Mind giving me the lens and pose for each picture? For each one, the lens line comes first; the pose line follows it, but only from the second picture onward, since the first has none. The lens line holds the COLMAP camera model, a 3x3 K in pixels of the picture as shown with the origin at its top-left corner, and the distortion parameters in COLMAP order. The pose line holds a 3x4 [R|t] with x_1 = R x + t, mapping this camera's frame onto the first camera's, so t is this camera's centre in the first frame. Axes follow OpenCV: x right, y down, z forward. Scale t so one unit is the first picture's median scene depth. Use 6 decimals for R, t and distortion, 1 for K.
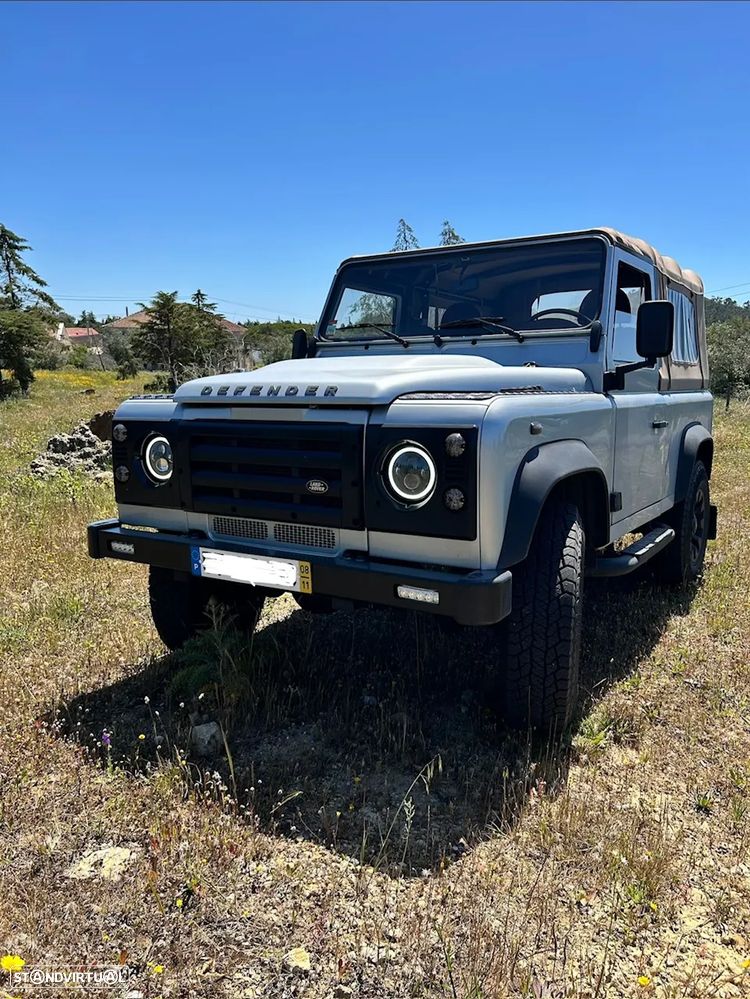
lens RADIAL K [[769.8, 0, 380.5], [0, 769.8, 496.0], [0, 0, 1]] dist [0.100540, -0.222615]
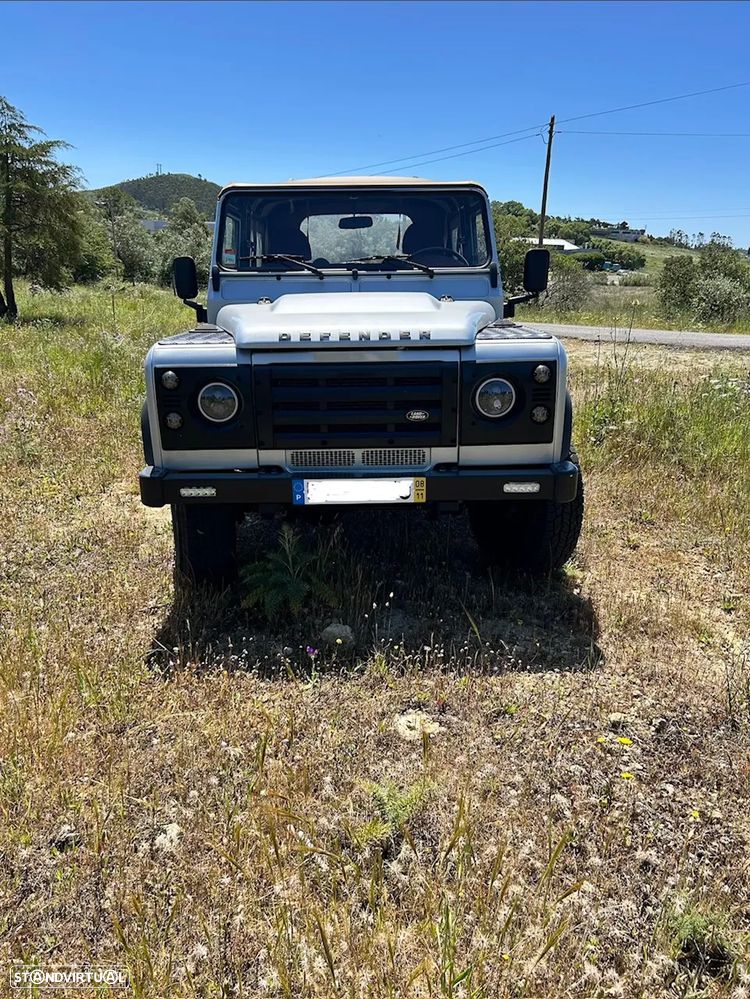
lens RADIAL K [[762.9, 0, 376.1], [0, 762.9, 517.9], [0, 0, 1]] dist [0.066227, -0.095322]
pose [[0.837644, -0.169365, 0.519296, -0.693595], [0.083056, 0.979152, 0.185371, -0.072674], [-0.539865, -0.112144, 0.834248, 0.005973]]
